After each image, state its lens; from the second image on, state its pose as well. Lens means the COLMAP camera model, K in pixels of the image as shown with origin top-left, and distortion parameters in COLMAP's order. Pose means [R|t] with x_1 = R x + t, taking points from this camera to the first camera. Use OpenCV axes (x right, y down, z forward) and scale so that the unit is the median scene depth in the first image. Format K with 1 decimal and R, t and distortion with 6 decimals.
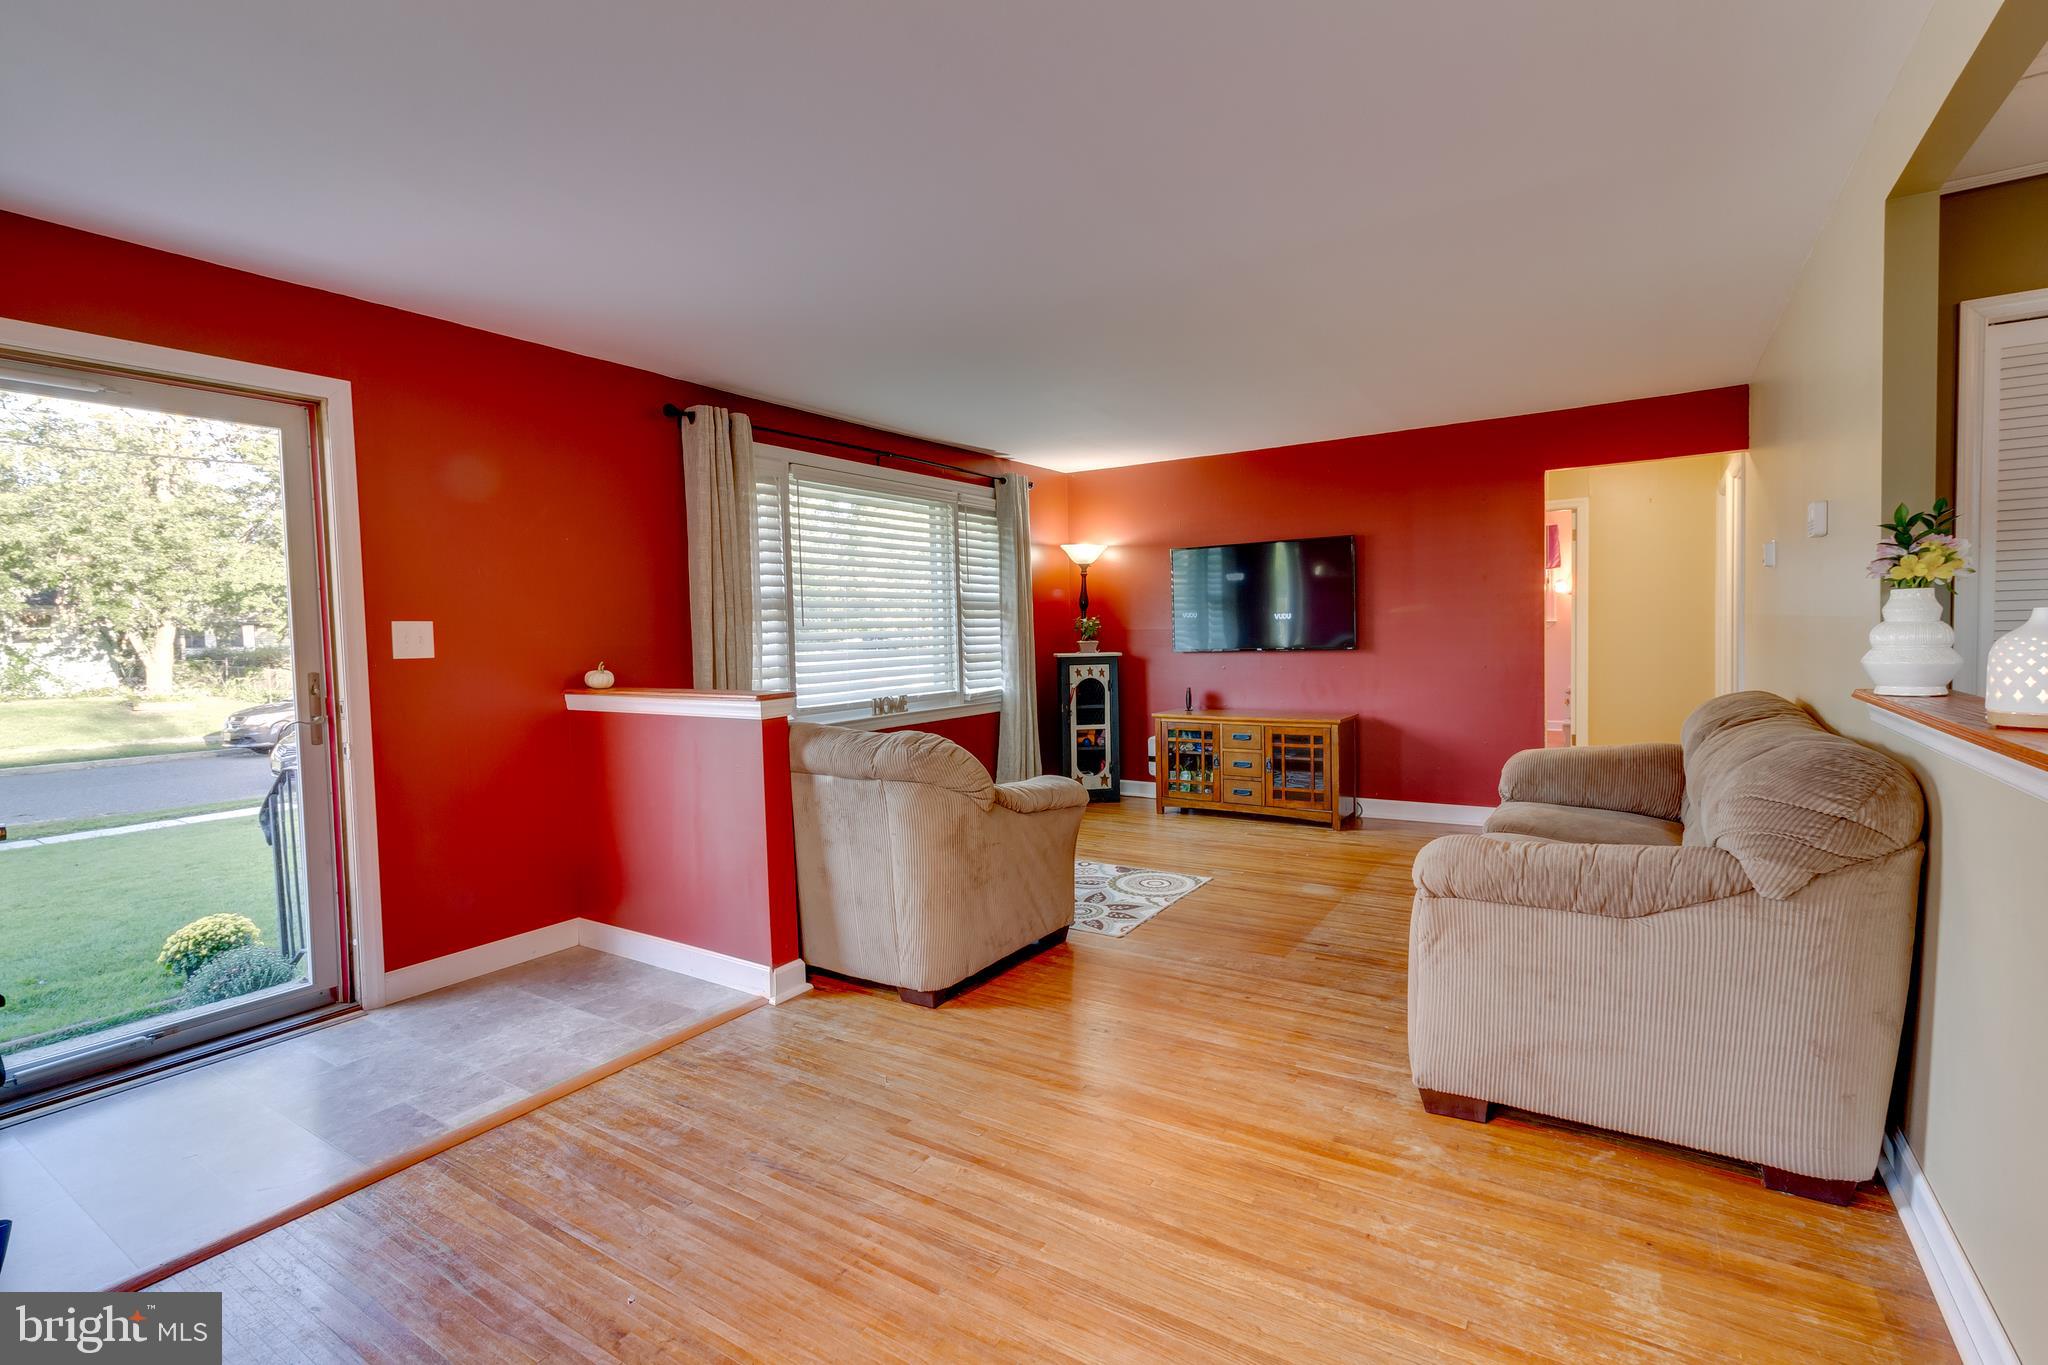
lens RADIAL K [[942.5, 0, 1011.0], [0, 942.5, 685.0], [0, 0, 1]] dist [0.002400, 0.001507]
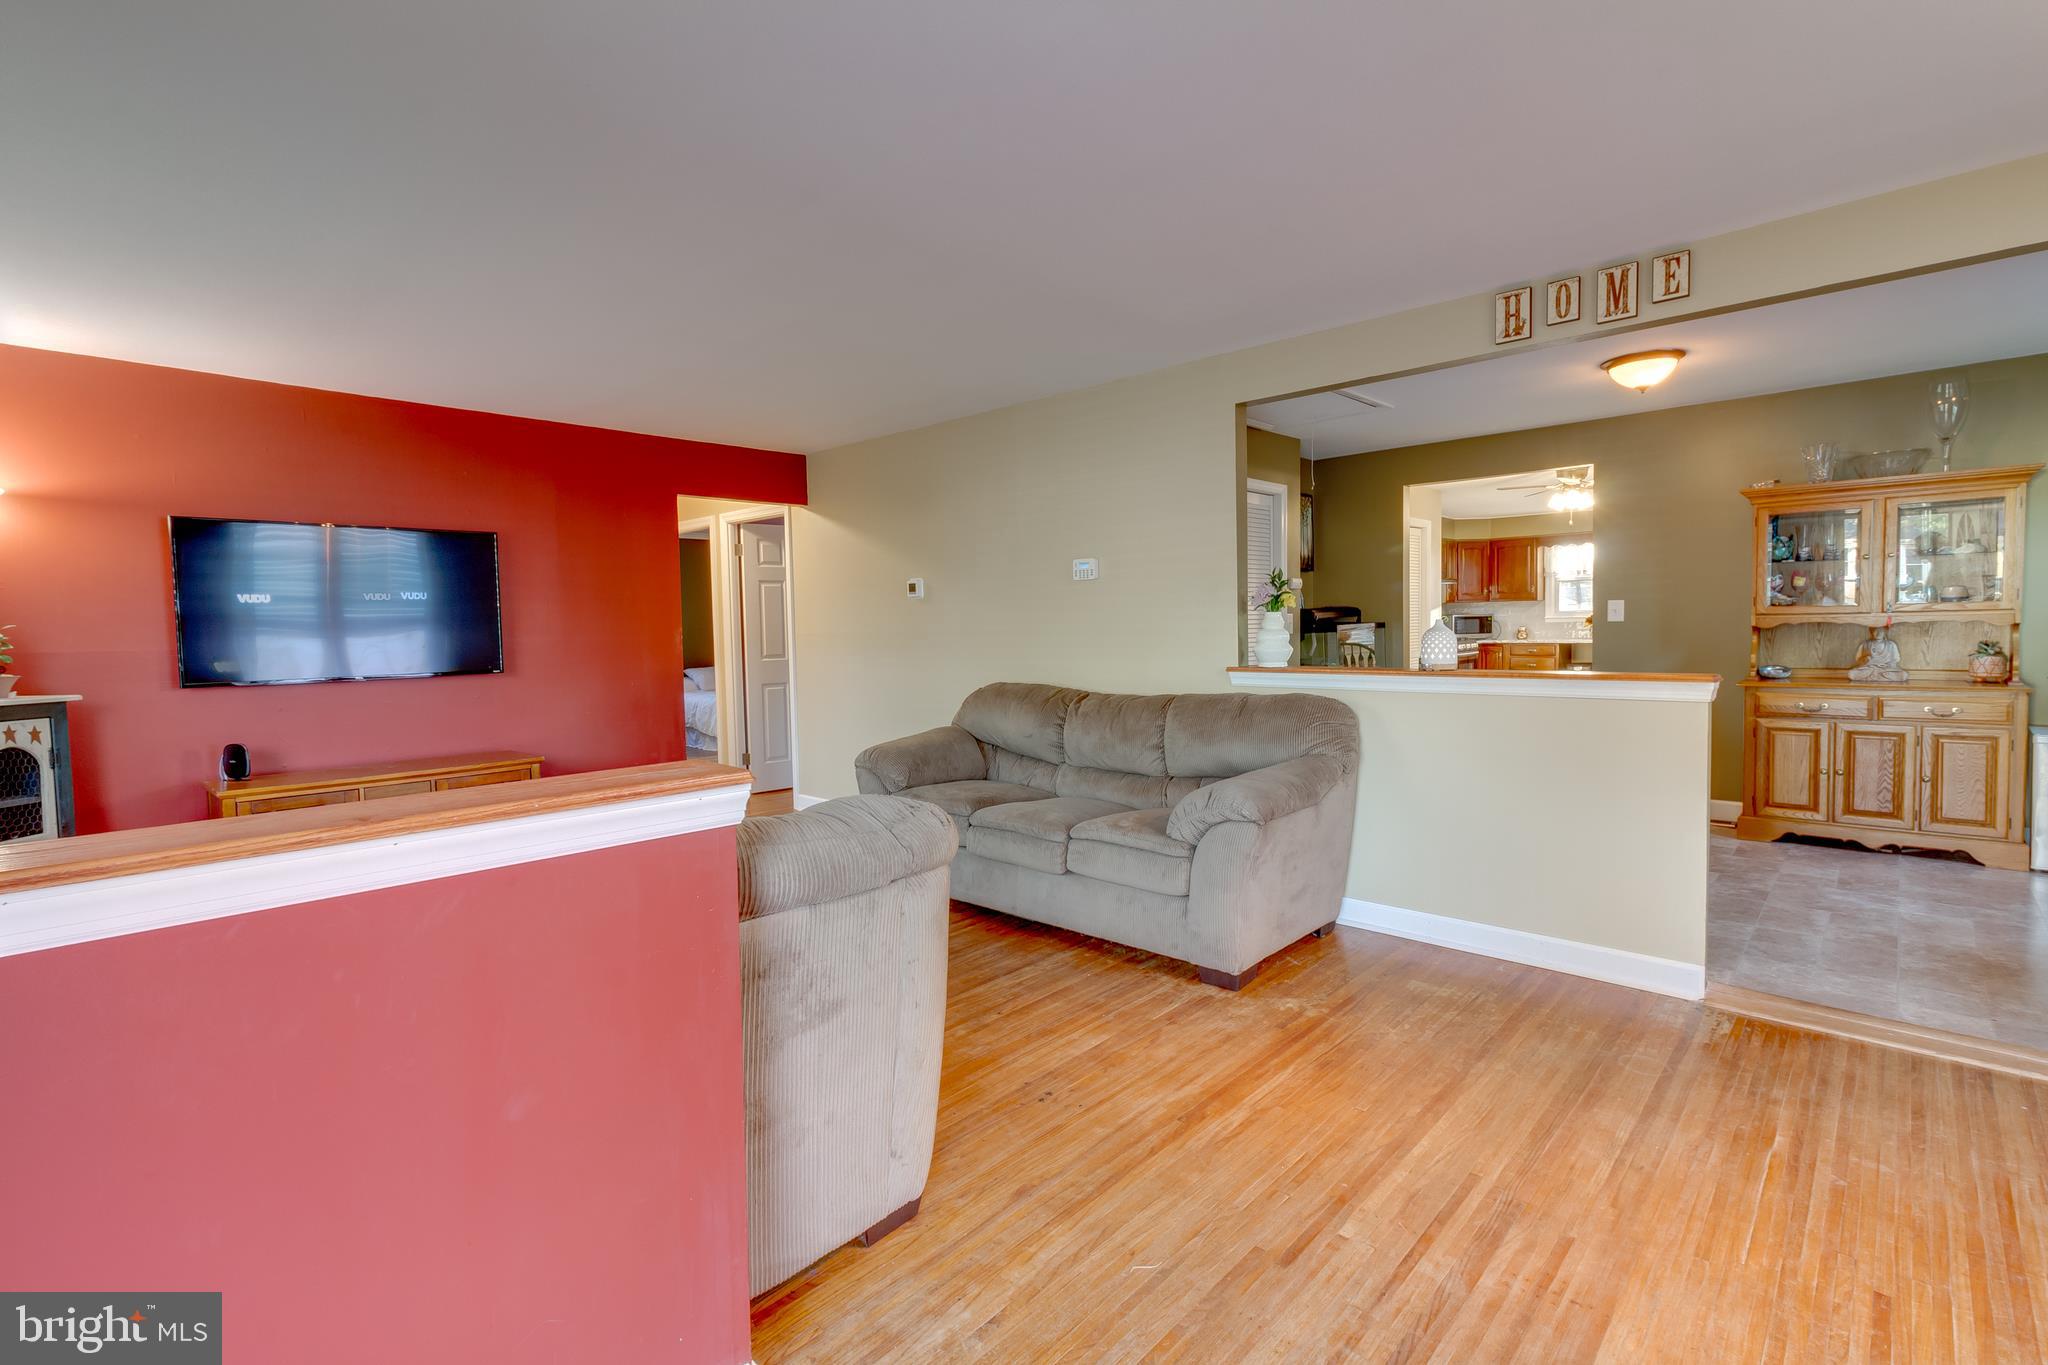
lens RADIAL K [[942.5, 0, 1022.5], [0, 942.5, 666.9], [0, 0, 1]] dist [0.002400, 0.001507]
pose [[0.168162, -0.022815, 0.985495, -0.835389], [0.075316, 0.997107, 0.010232, -0.038078], [-0.982878, 0.072502, 0.169394, 0.949456]]
